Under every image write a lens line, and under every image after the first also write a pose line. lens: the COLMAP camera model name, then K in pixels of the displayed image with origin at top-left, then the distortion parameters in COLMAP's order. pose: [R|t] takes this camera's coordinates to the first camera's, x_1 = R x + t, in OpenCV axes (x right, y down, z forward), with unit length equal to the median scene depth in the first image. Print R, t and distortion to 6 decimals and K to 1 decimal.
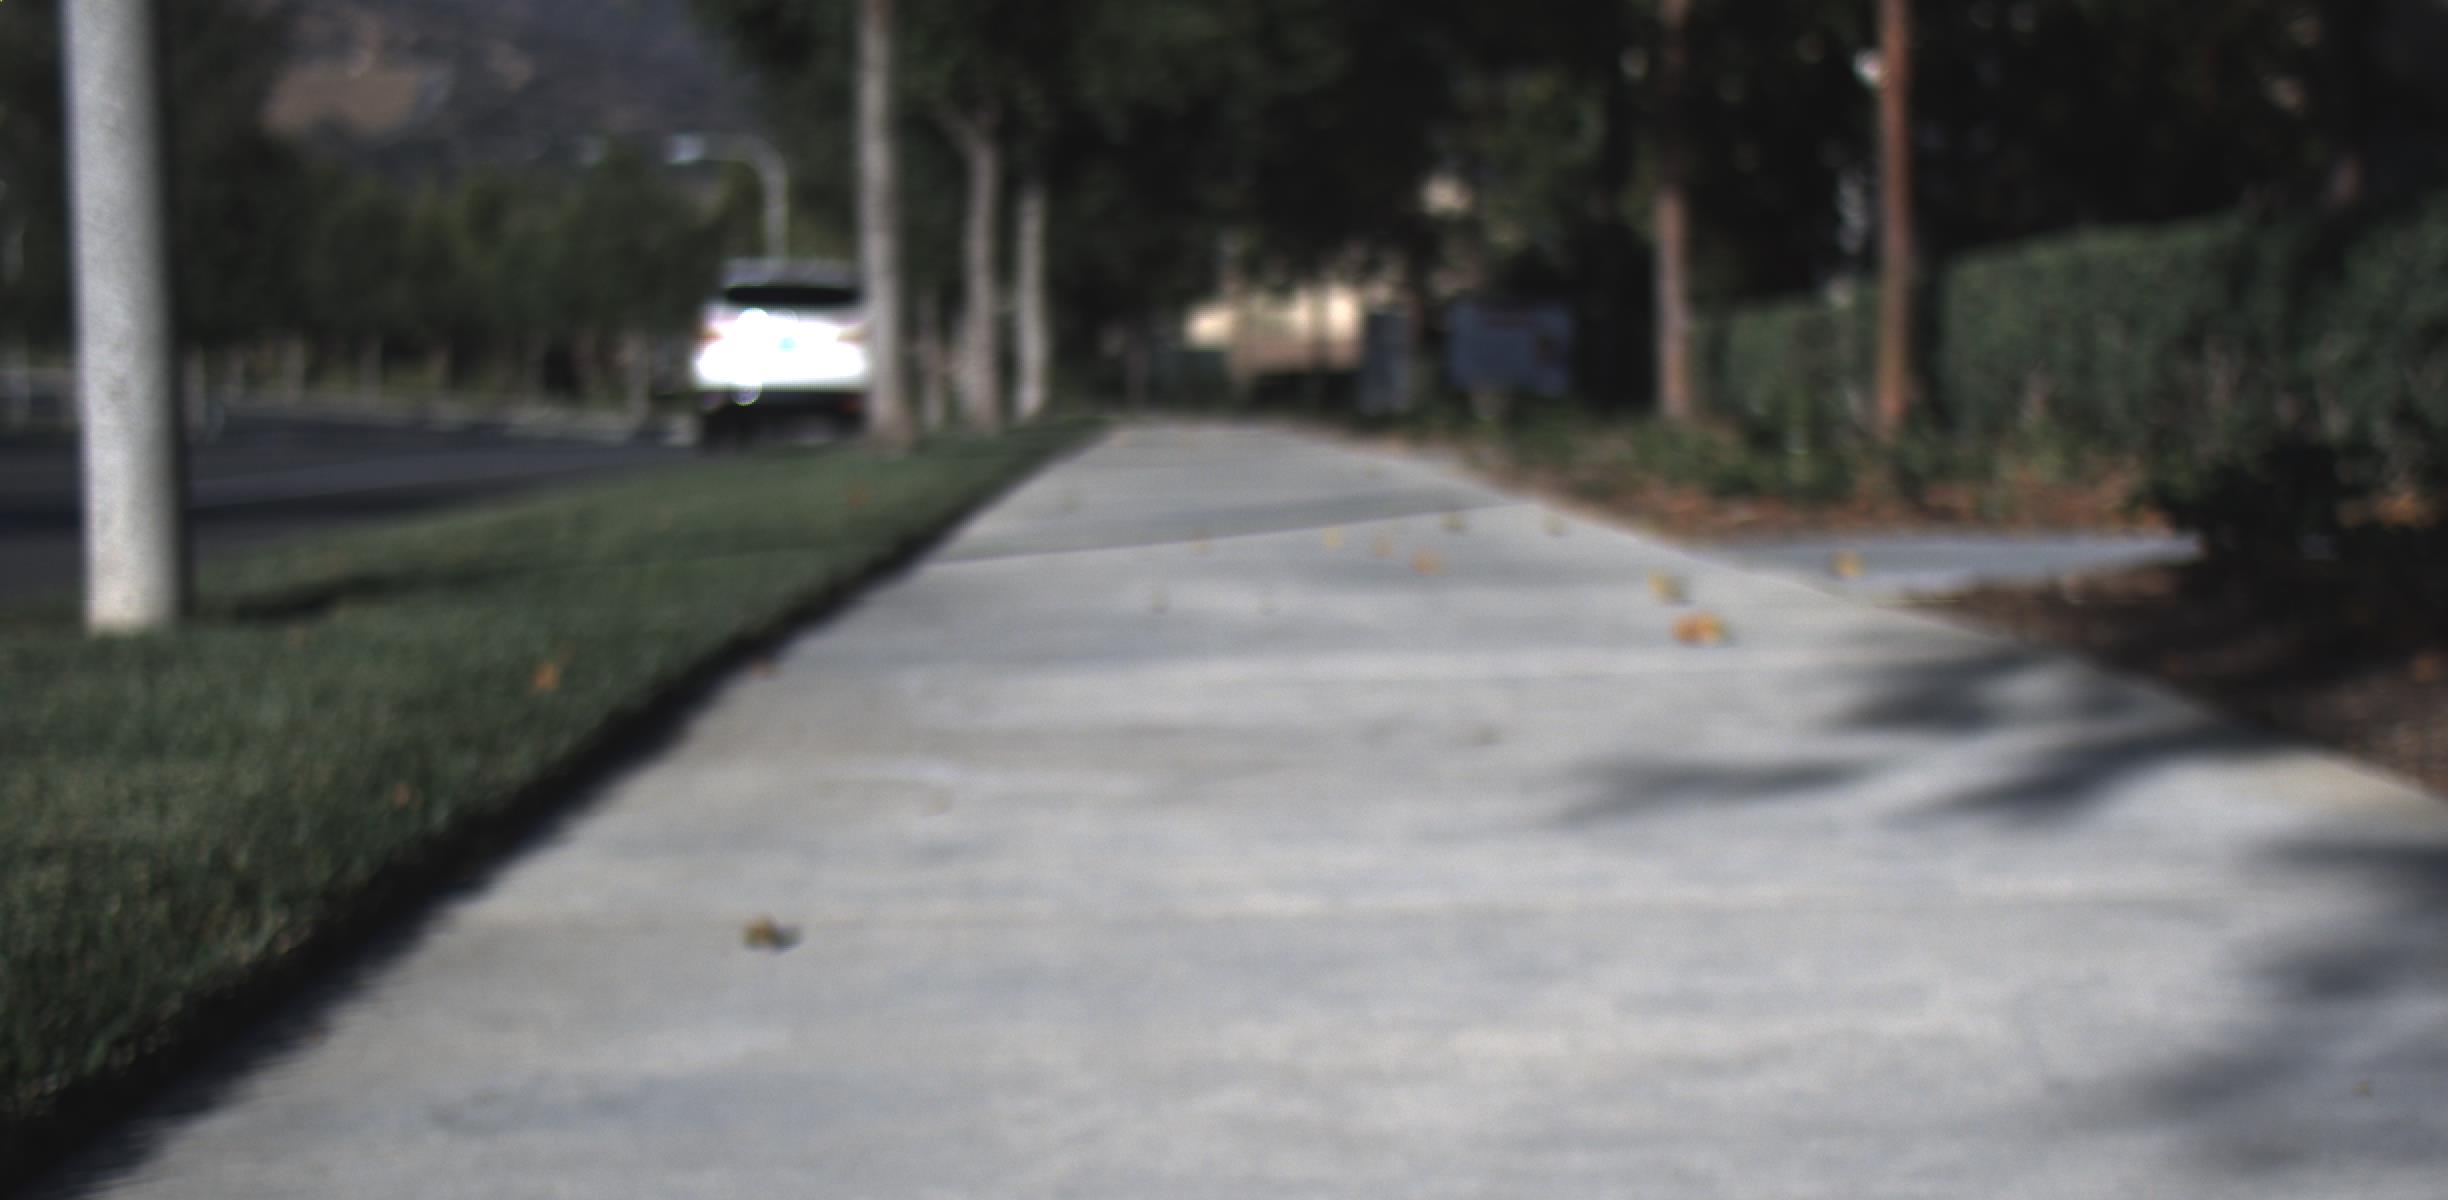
lens RADIAL K [[4246.7, 0, 1232.1], [0, 4246.7, 845.3], [0, 0, 1]] dist [-0.092616, 0.538602]
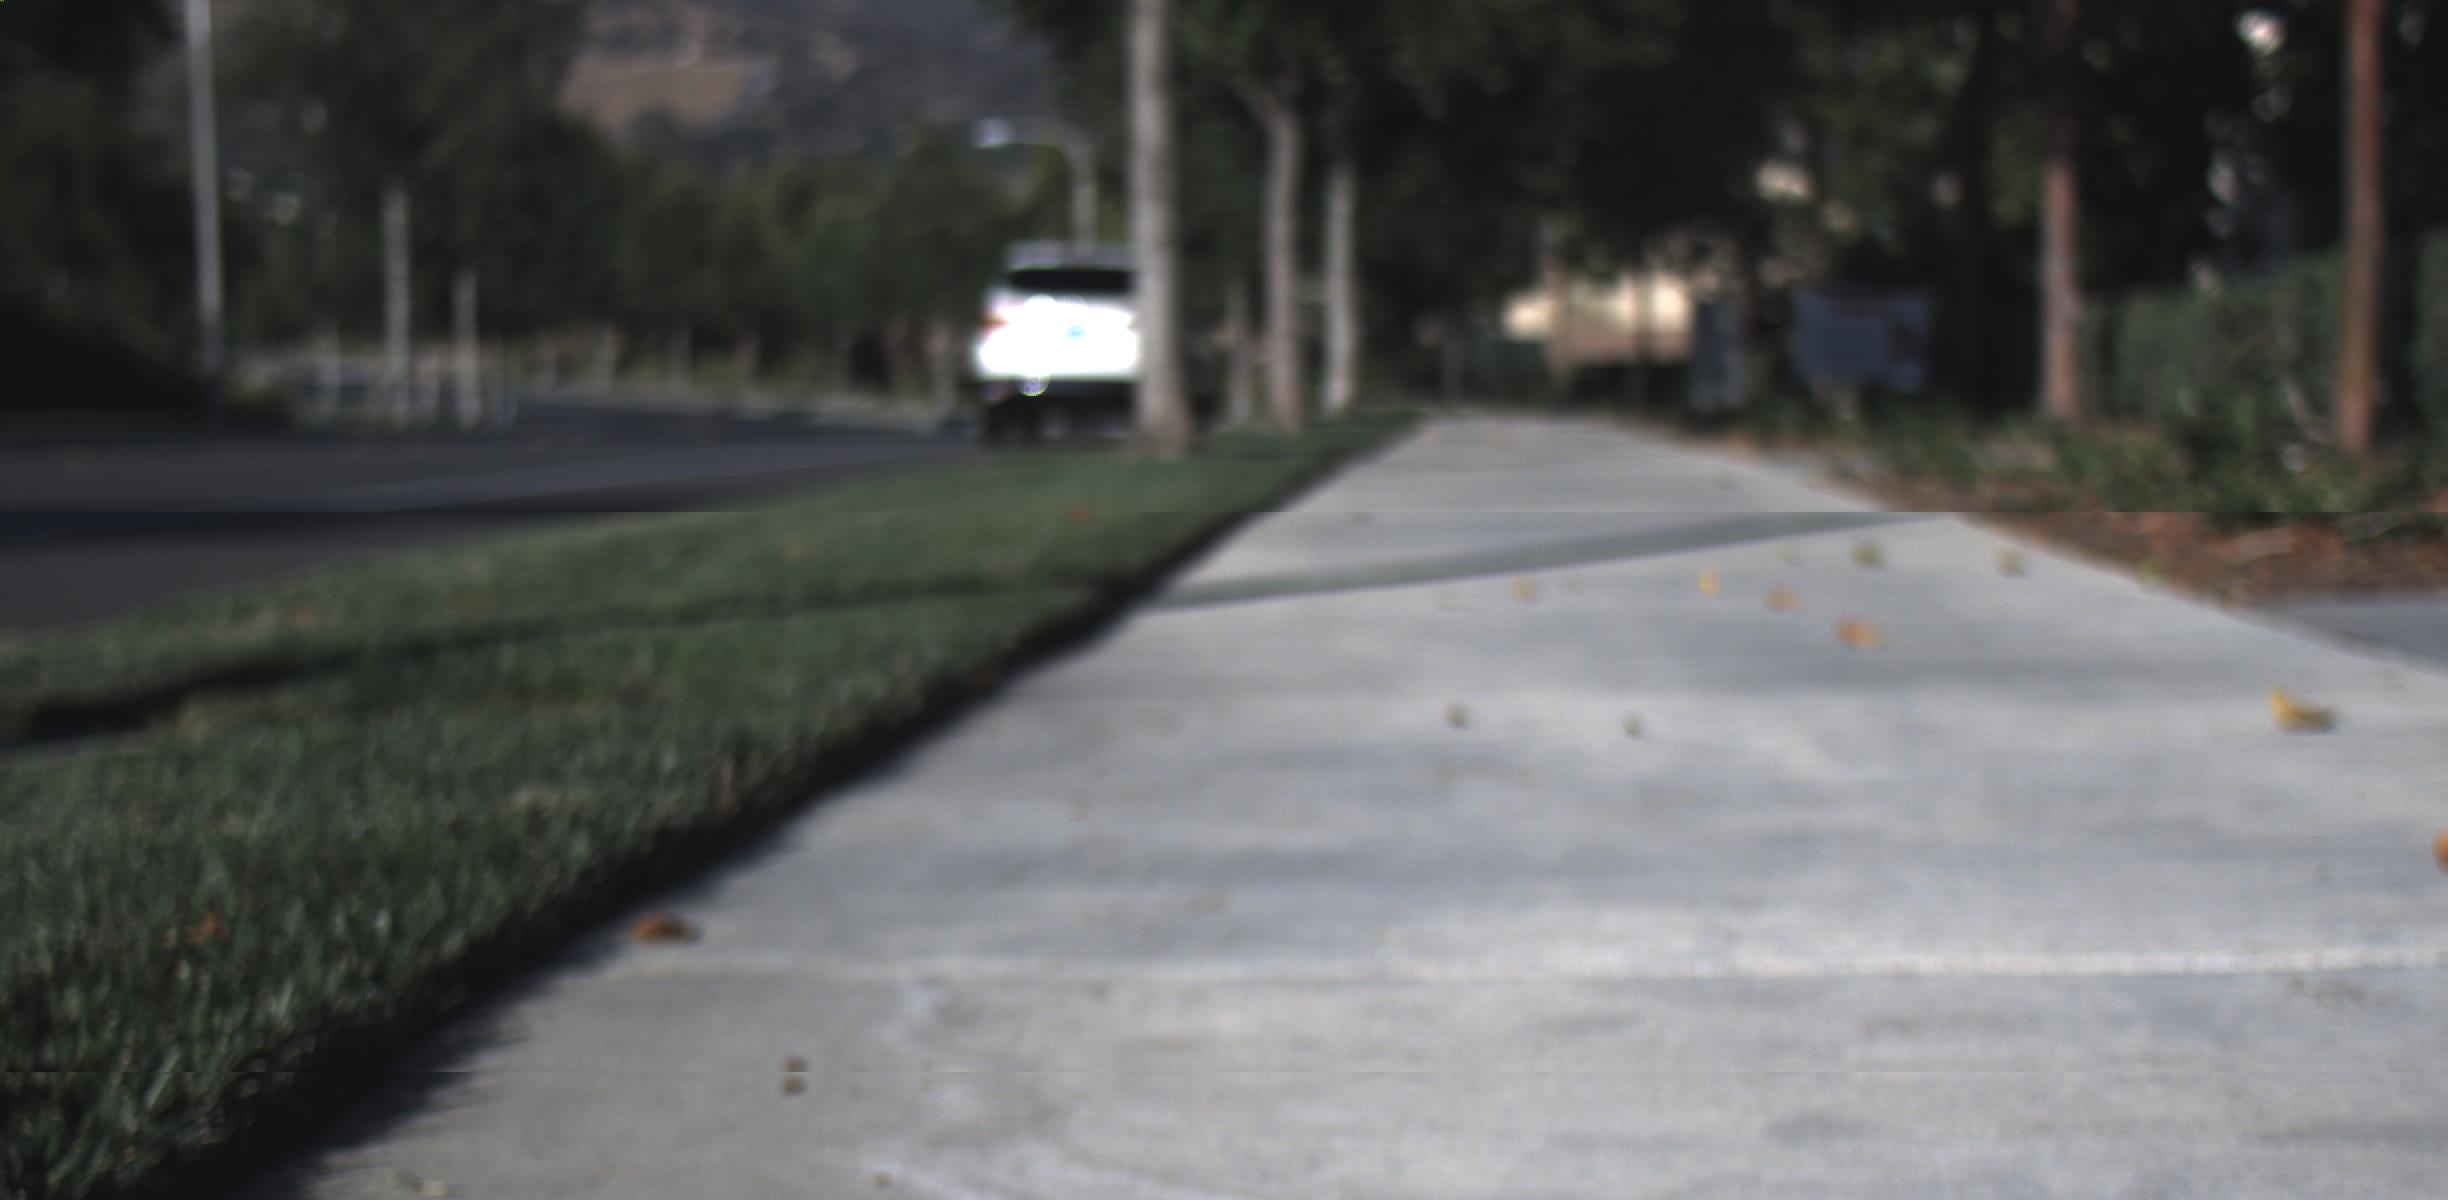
lens RADIAL K [[4246.7, 0, 1232.1], [0, 4246.7, 845.3], [0, 0, 1]] dist [-0.092616, 0.538602]
pose [[0.997229, 0.012002, -0.073425, -0.000400], [-0.011867, 0.999927, 0.002271, -0.006938], [0.073447, -0.001394, 0.997298, 0.064275]]
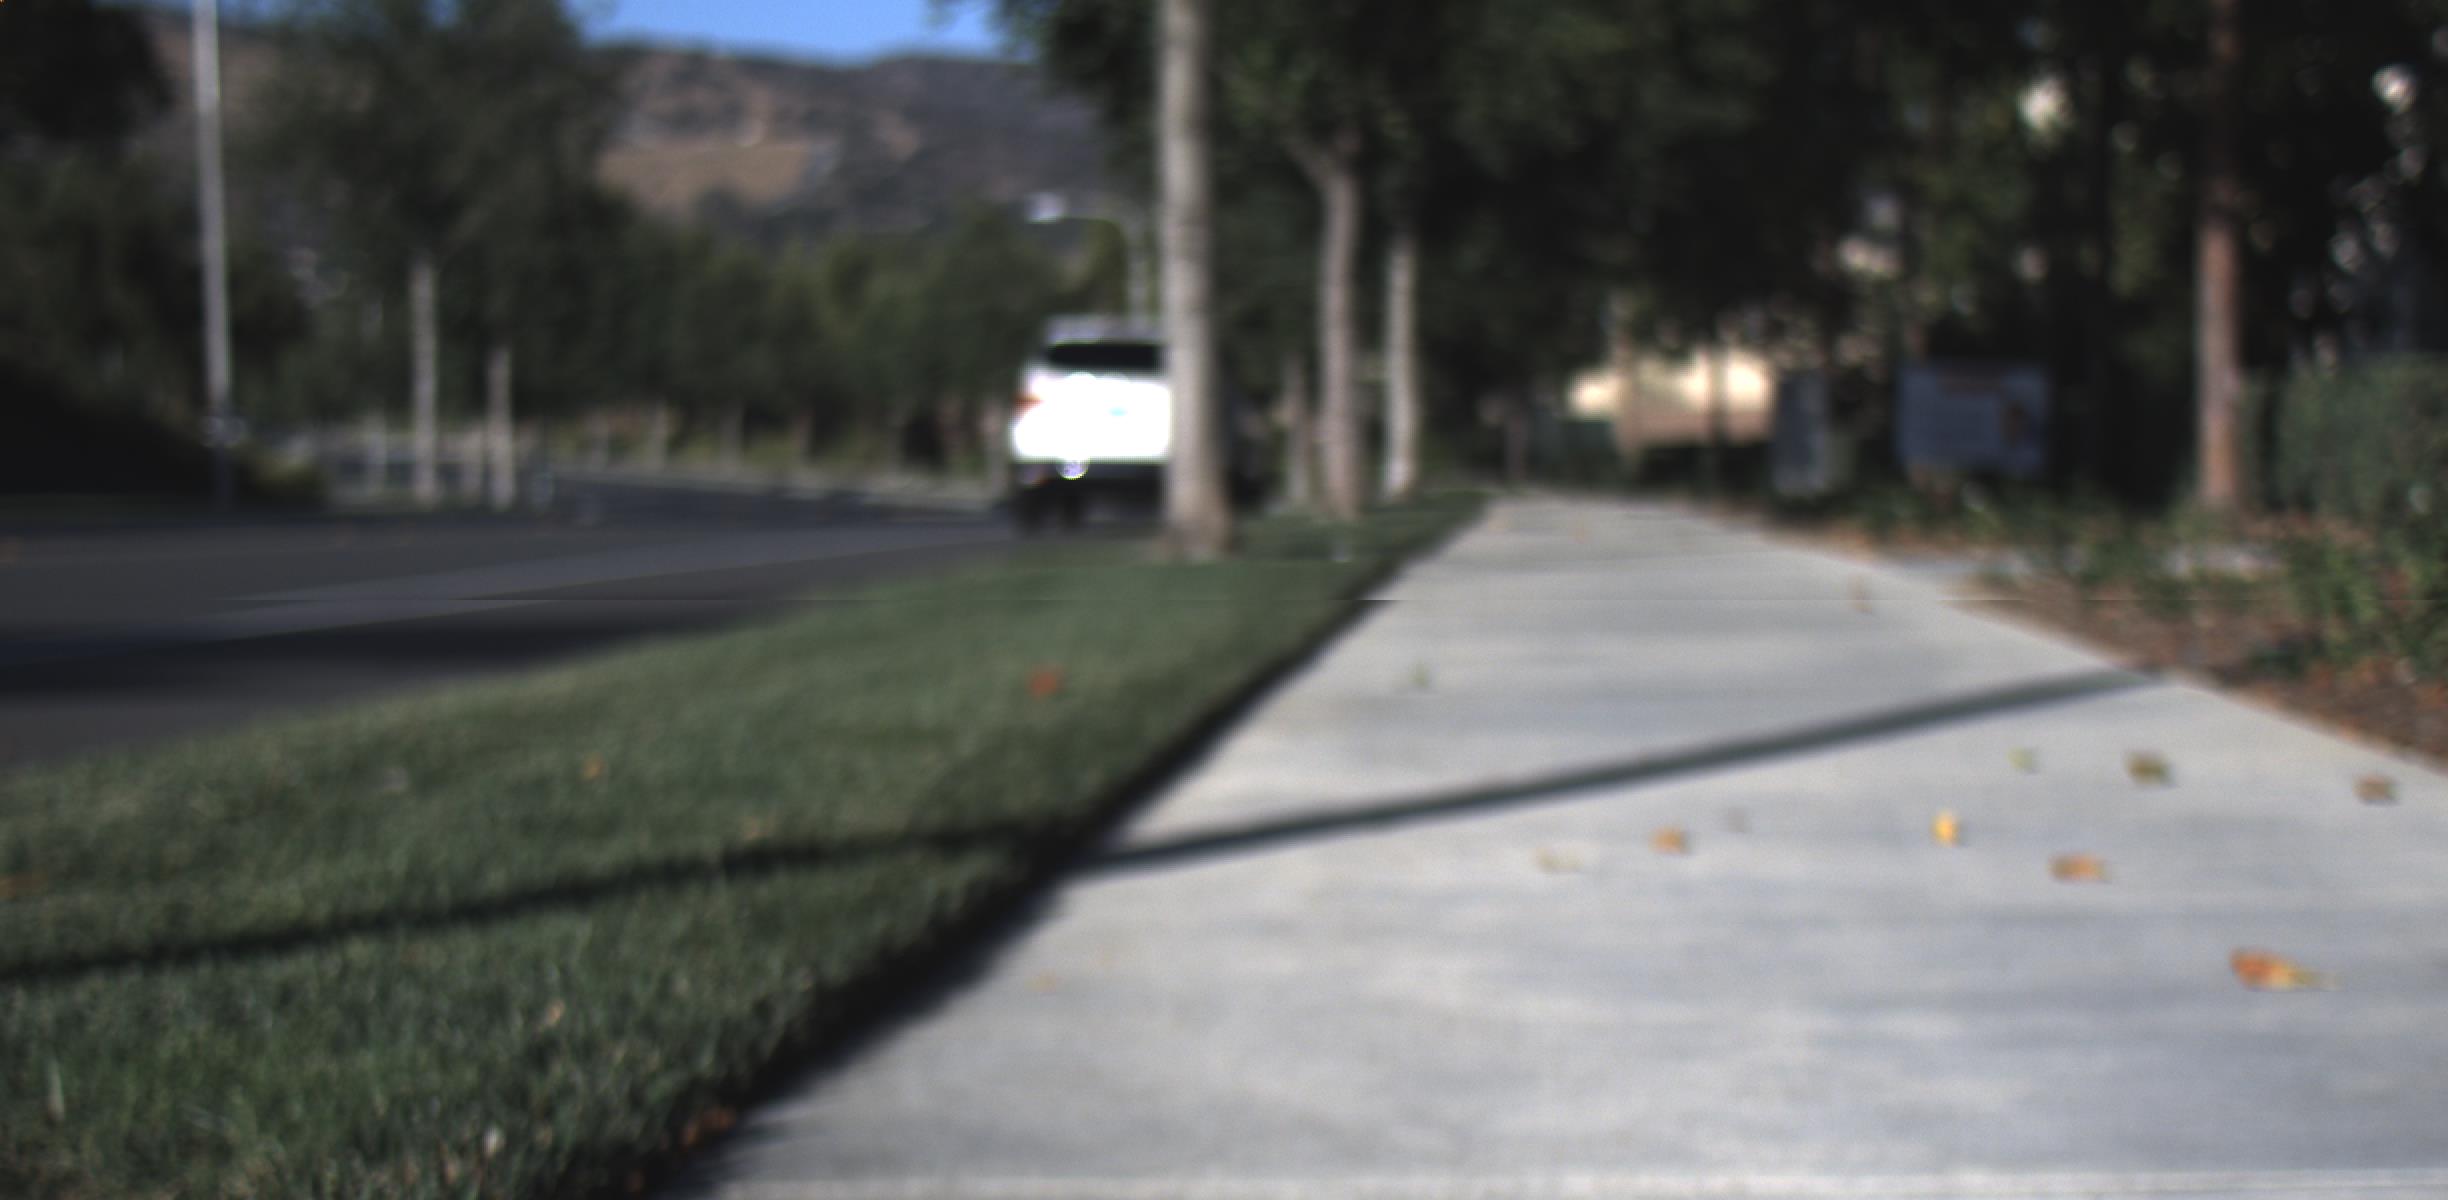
lens RADIAL K [[4246.7, 0, 1232.1], [0, 4246.7, 845.3], [0, 0, 1]] dist [-0.092616, 0.538602]
pose [[0.996053, 0.012404, -0.087894, -0.003042], [-0.013845, 0.999779, -0.015804, -0.014099], [0.087679, 0.016959, 0.996004, 0.122248]]
